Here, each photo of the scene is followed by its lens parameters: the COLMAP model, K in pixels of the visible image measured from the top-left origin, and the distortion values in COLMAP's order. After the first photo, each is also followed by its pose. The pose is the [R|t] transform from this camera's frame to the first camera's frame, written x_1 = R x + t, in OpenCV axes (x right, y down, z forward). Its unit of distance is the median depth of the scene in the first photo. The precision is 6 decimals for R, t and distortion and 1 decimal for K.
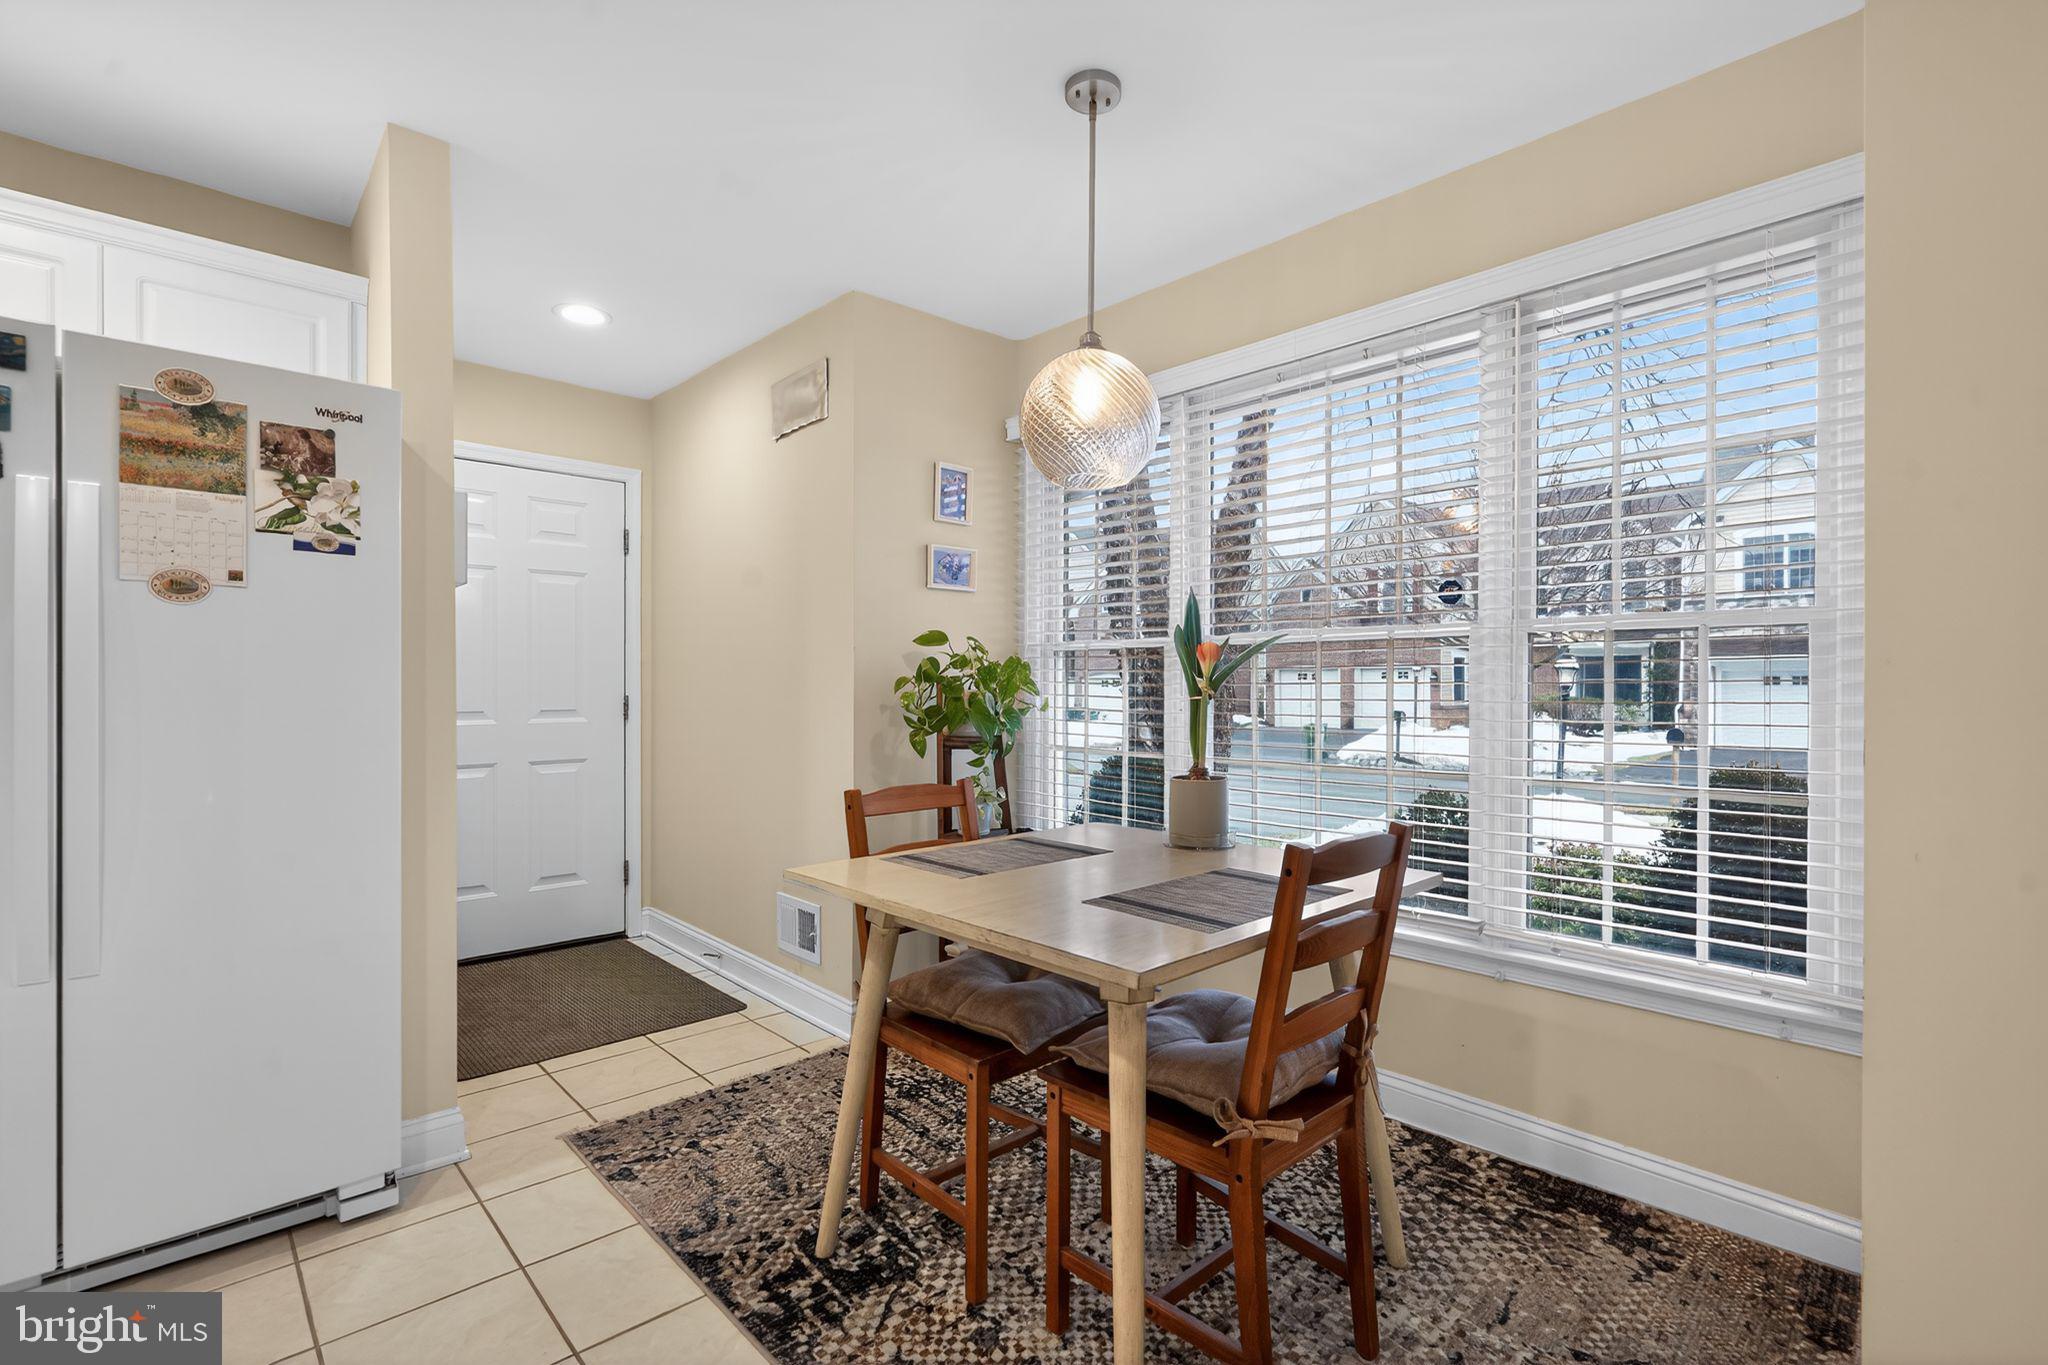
lens RADIAL K [[933.7, 0, 1029.2], [0, 933.7, 689.4], [0, 0, 1]] dist [-0.003838, 0.001539]
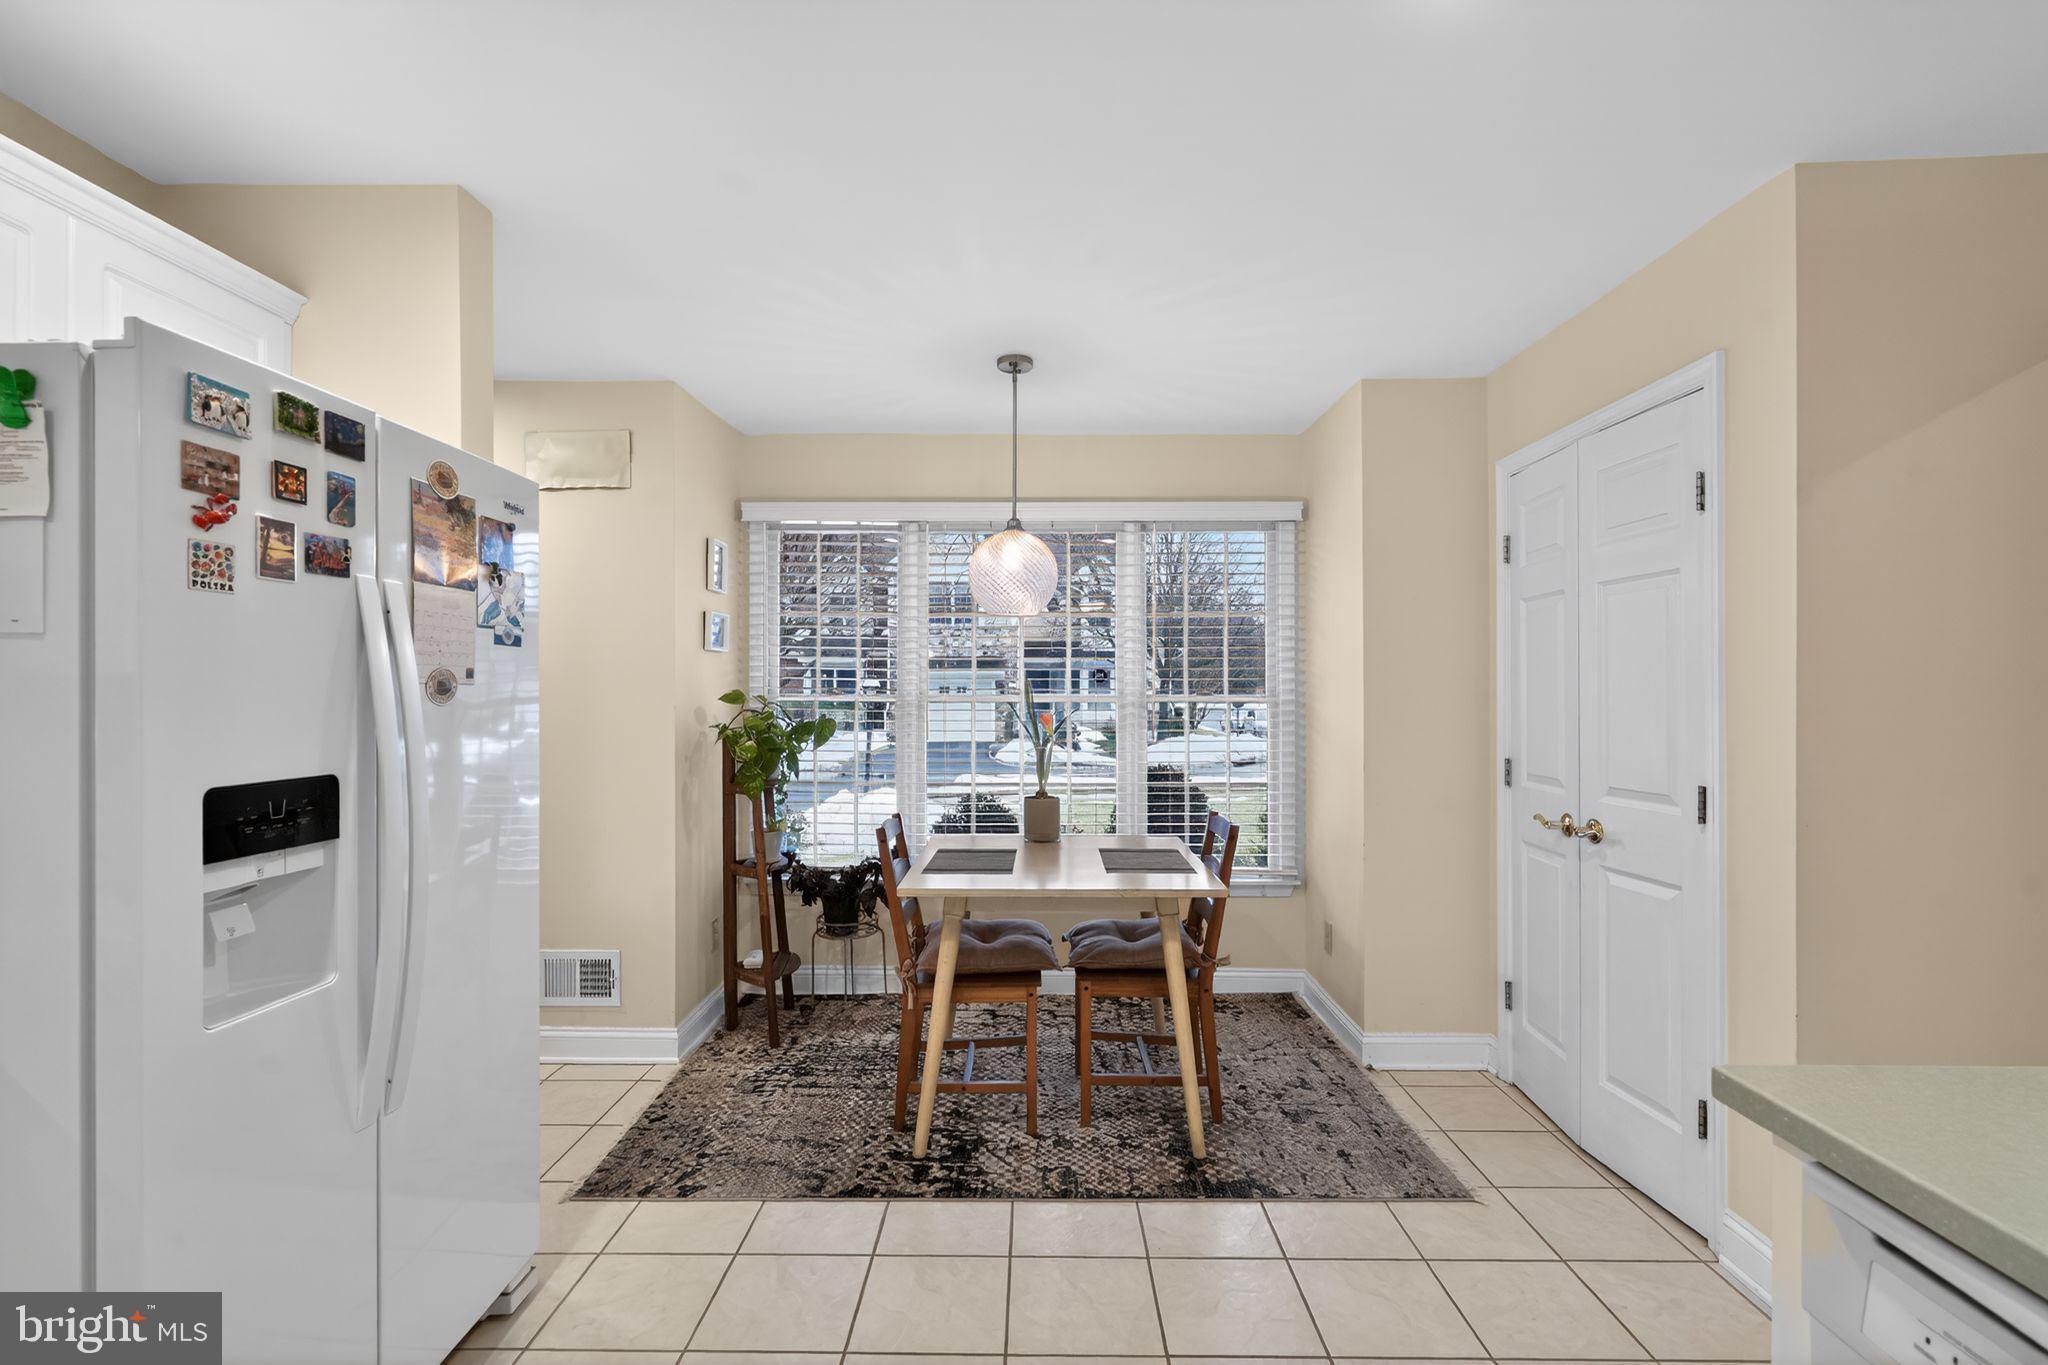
lens RADIAL K [[933.7, 0, 1029.2], [0, 933.7, 689.4], [0, 0, 1]] dist [-0.003838, 0.001539]
pose [[0.687216, -0.000209, 0.726453, -1.083447], [0.002079, 0.999996, -0.001678, -0.095546], [-0.726450, 0.002664, 0.687214, -0.092094]]
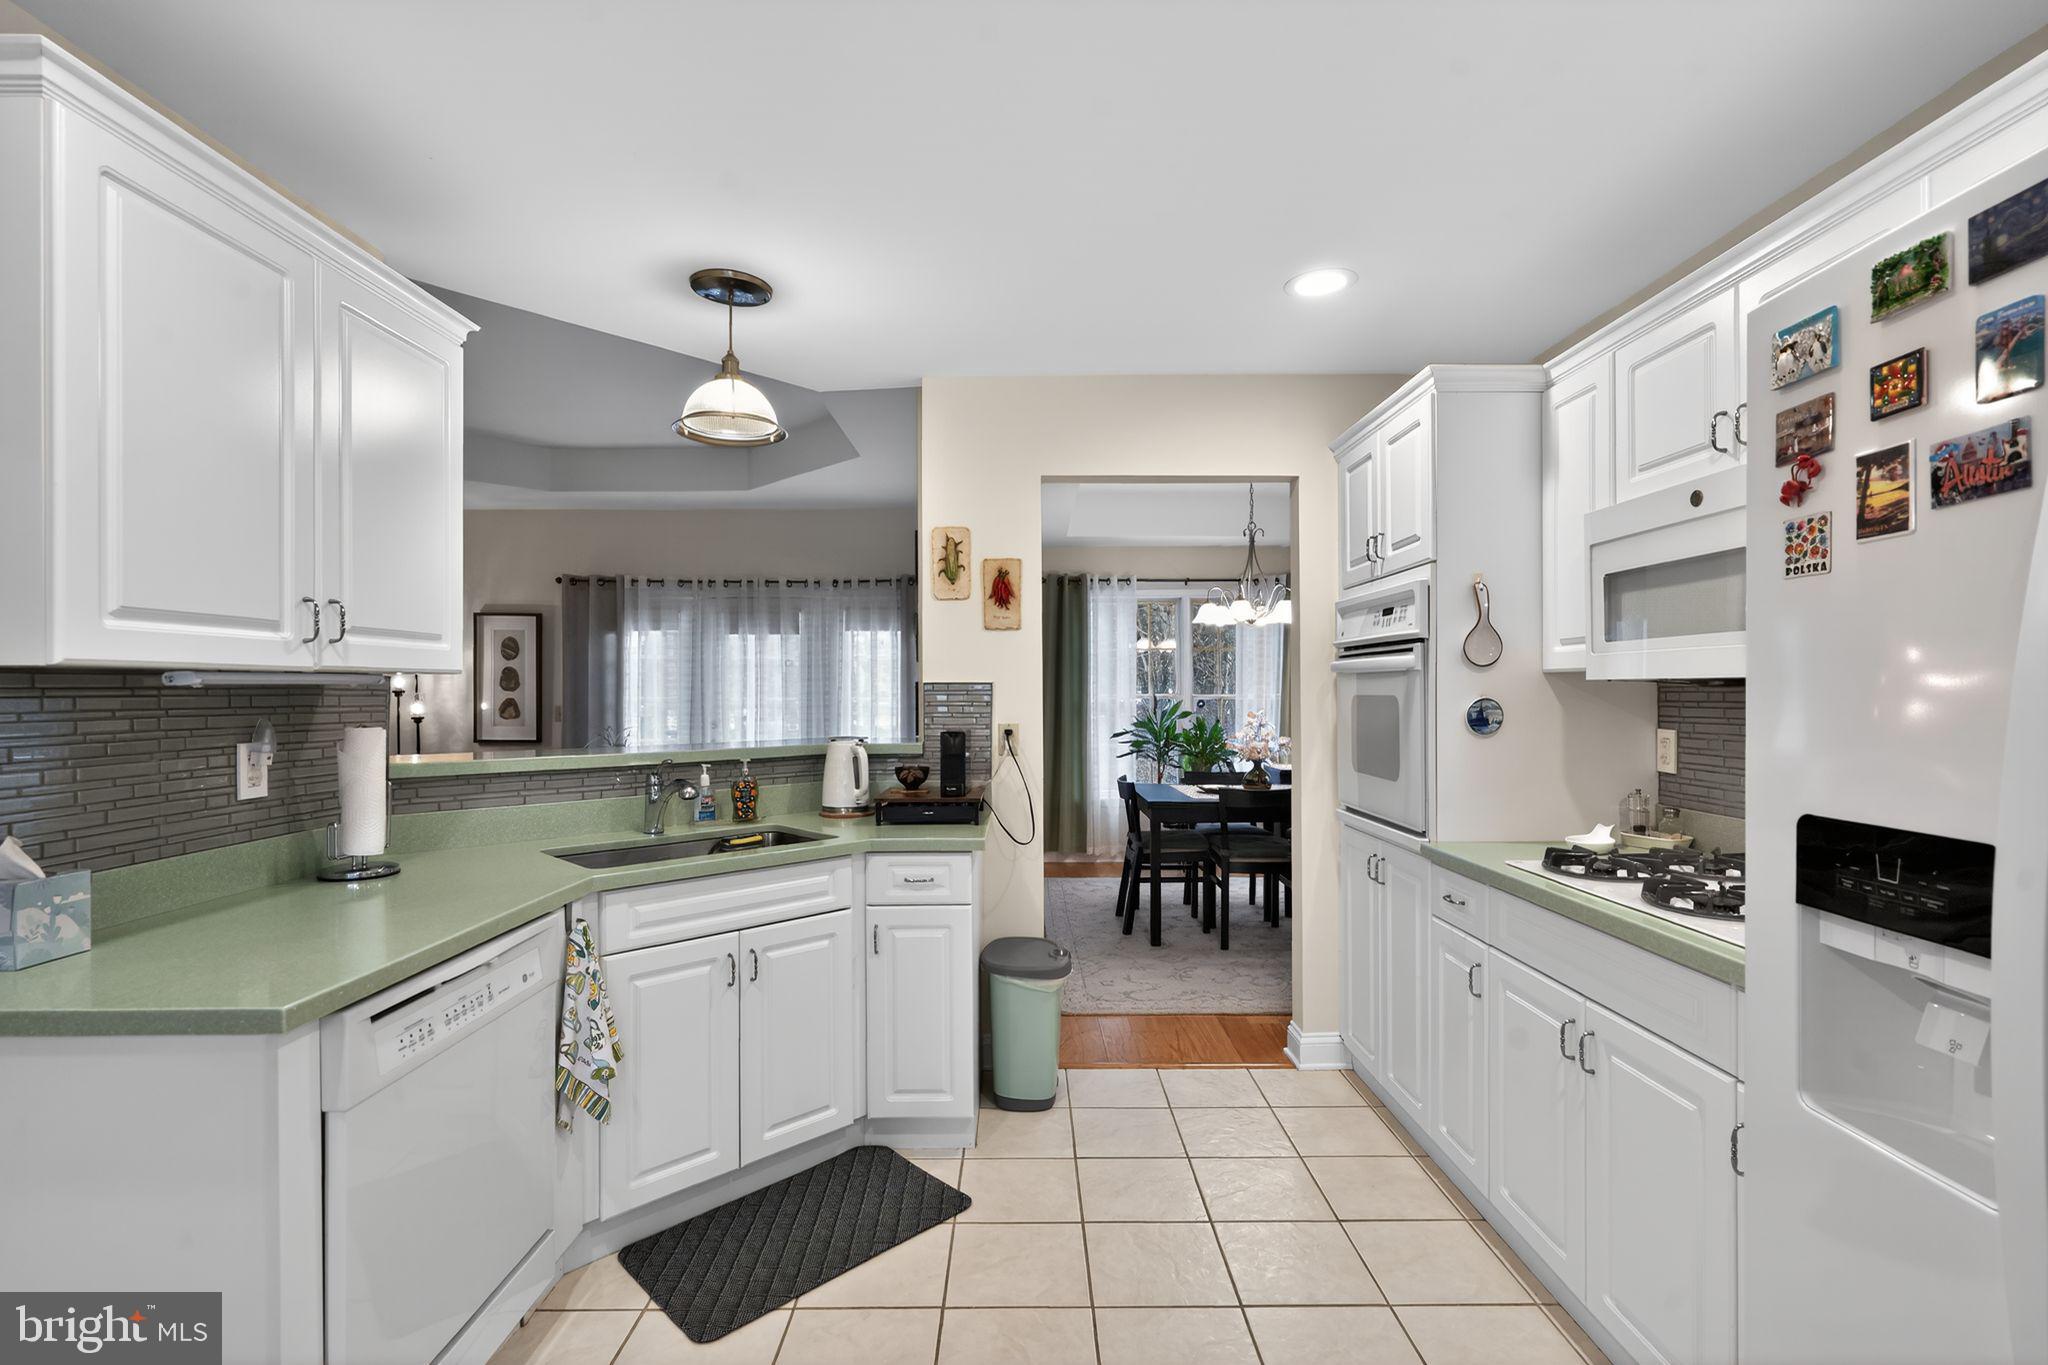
lens RADIAL K [[922.4, 0, 1026.5], [0, 922.4, 694.5], [0, 0, 1]] dist [-0.003085, 0.000662]
pose [[-0.676695, 0.002272, -0.736260, -0.325297], [-0.001712, 0.999988, 0.004660, -0.099688], [0.736262, 0.004414, -0.676683, 0.778889]]
